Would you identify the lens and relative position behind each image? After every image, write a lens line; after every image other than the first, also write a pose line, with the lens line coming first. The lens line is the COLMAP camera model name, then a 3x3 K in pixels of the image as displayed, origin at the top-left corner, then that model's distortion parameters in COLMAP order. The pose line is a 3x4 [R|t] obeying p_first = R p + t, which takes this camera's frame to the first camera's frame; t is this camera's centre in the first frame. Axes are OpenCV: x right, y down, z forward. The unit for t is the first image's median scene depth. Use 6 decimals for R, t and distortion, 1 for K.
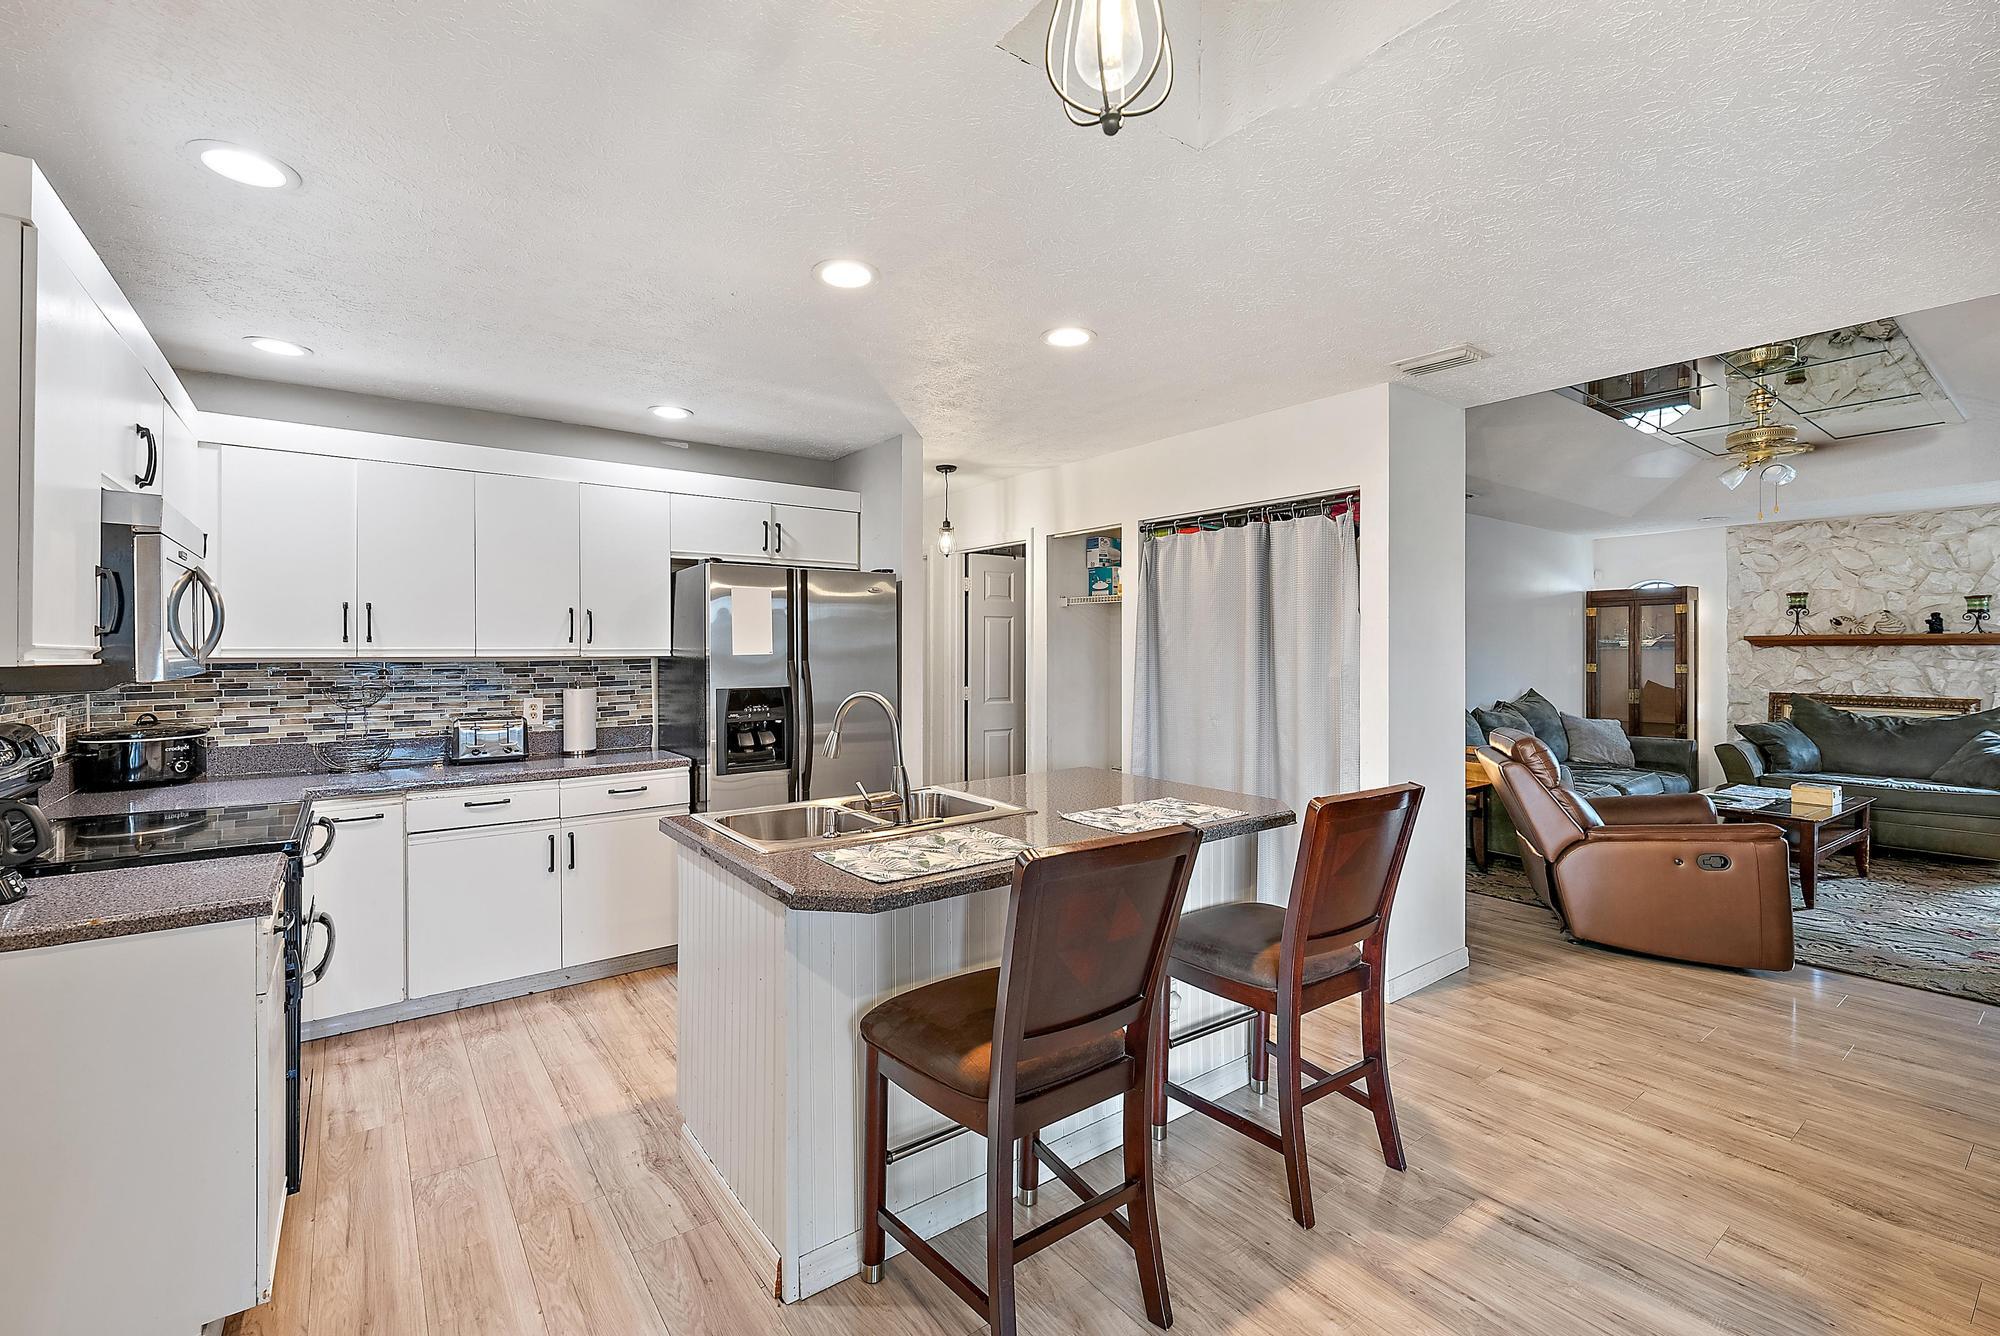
lens RADIAL K [[867.3, 0, 1000.1], [0, 867.3, 645.0], [0, 0, 1]] dist [0.001272, 0.000523]
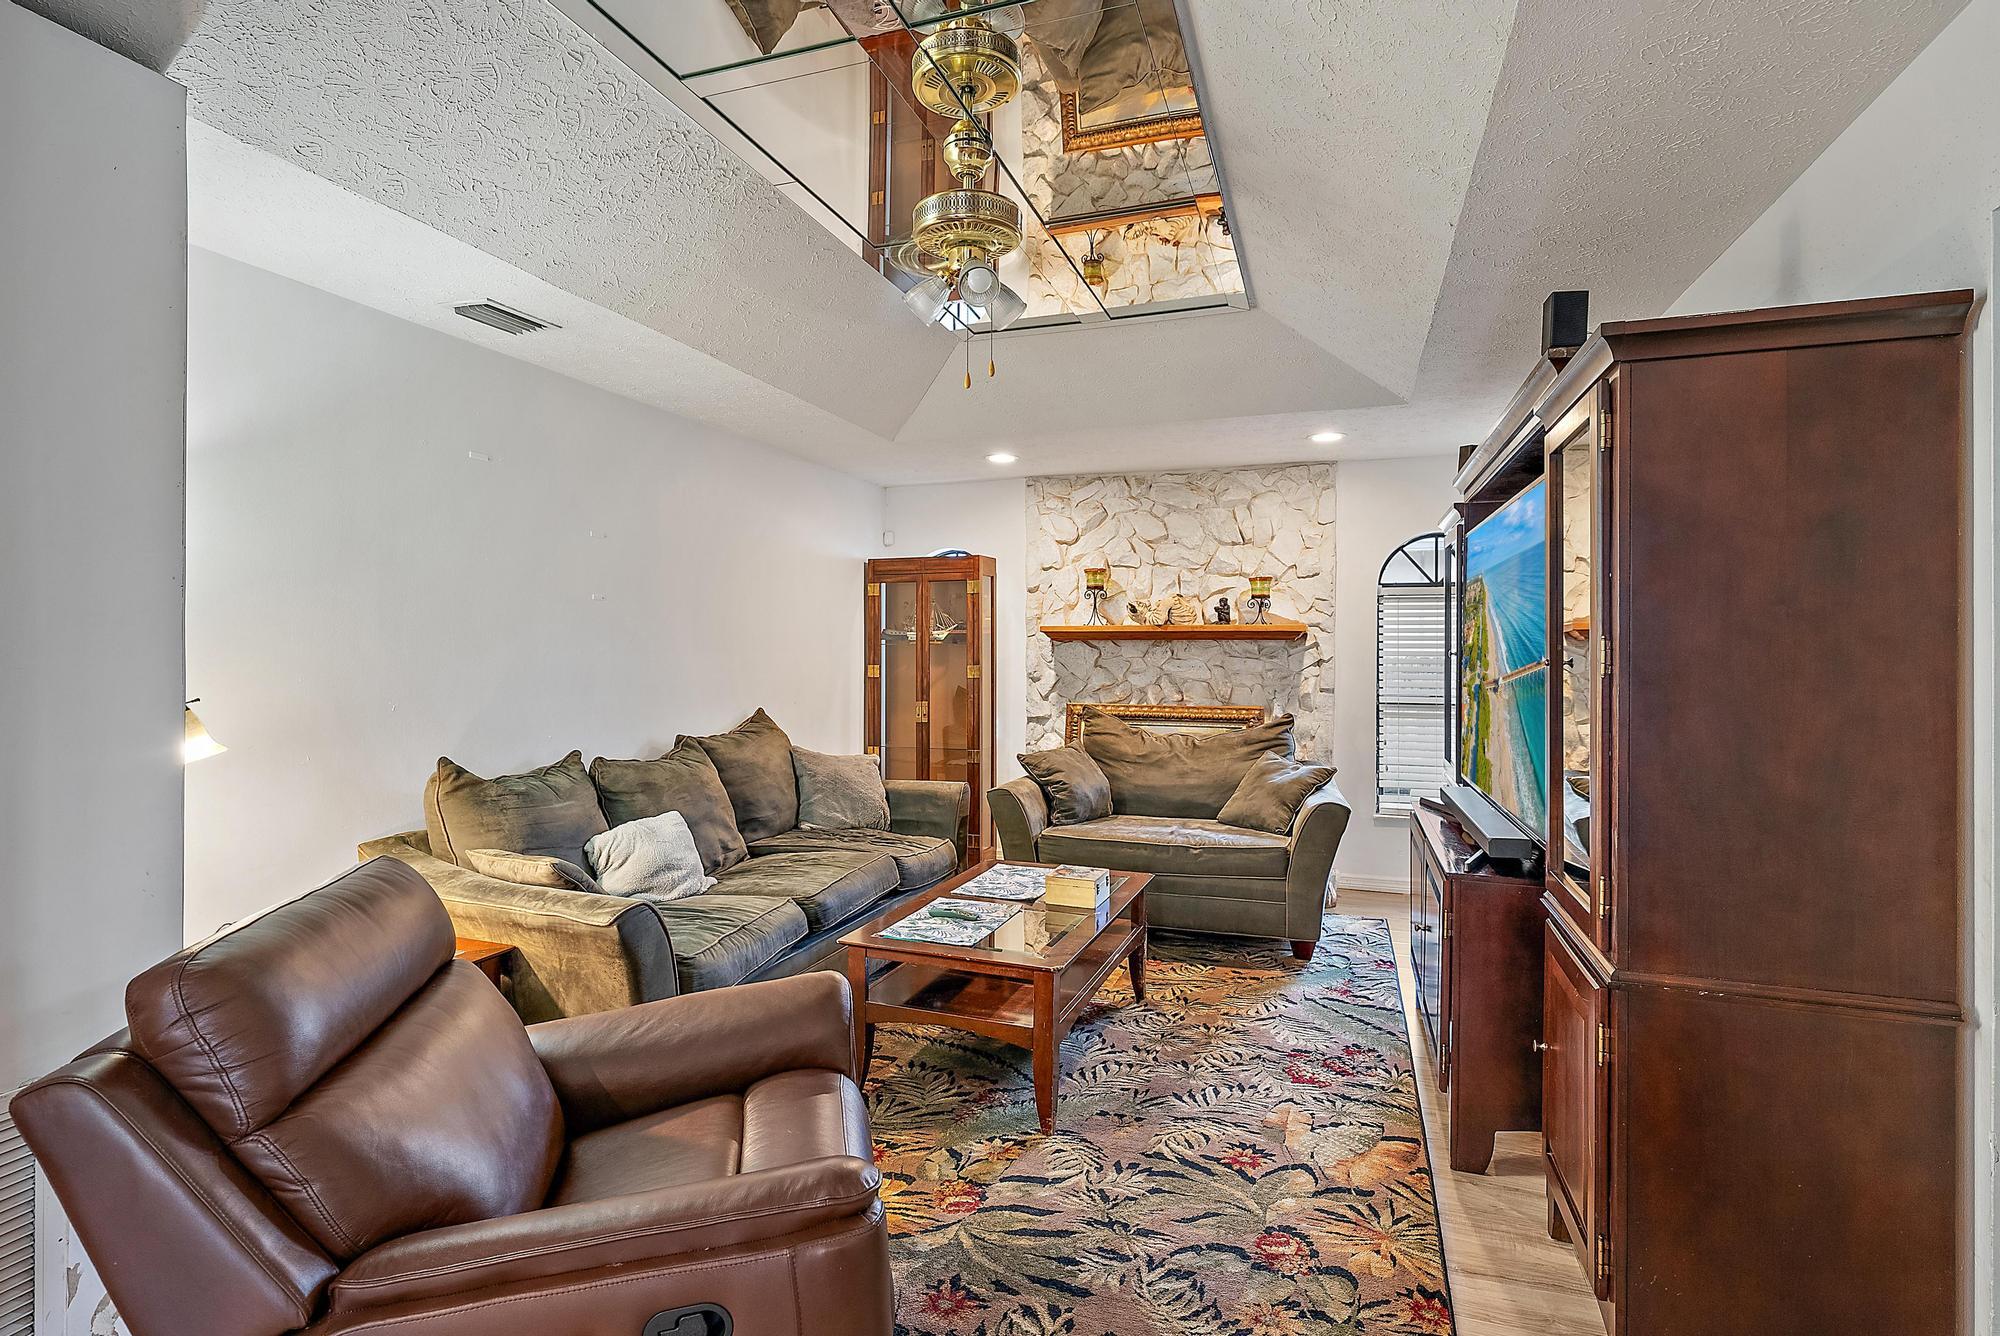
lens RADIAL K [[969.6, 0, 996.9], [0, 969.6, 644.0], [0, 0, 1]] dist [-0.000452, -0.000016]
pose [[0.829454, 0.003902, 0.558561, 0.577080], [-0.005887, 0.999981, 0.001756, 0.004924], [-0.558544, -0.004745, 0.829461, 0.535819]]
